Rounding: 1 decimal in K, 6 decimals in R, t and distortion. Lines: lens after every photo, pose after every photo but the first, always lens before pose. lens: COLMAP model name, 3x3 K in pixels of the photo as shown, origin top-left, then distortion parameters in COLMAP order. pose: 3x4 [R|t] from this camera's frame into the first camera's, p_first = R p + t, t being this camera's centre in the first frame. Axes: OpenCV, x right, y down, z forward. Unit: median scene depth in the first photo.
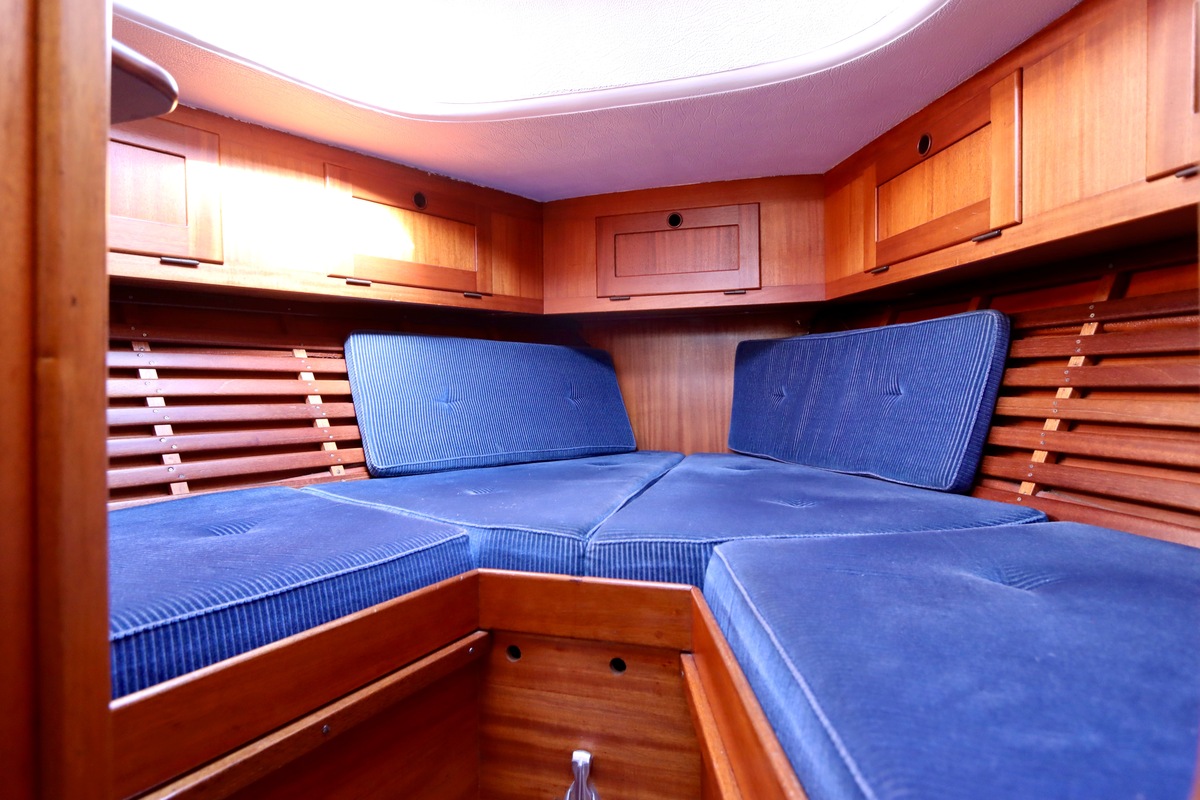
lens RADIAL K [[571.6, 0, 601.3], [0, 571.6, 395.4], [0, 0, 1]] dist [-0.014491, 0.001189]
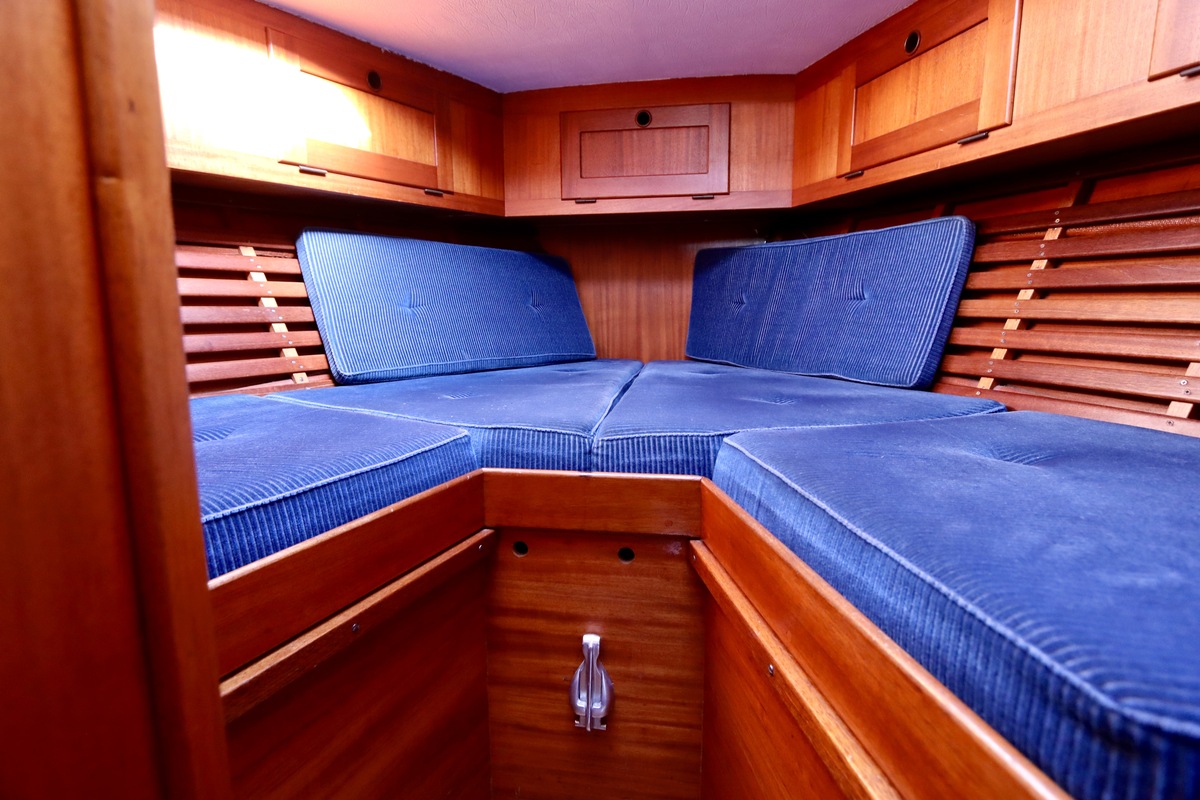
lens RADIAL K [[560.0, 0, 595.2], [0, 560.0, 385.7], [0, 0, 1]] dist [-0.012874, 0.000331]
pose [[0.992940, -0.013136, 0.117889, -0.113527], [-0.002185, 0.991655, 0.128902, 0.031807], [-0.118599, -0.128250, 0.984625, 0.037378]]
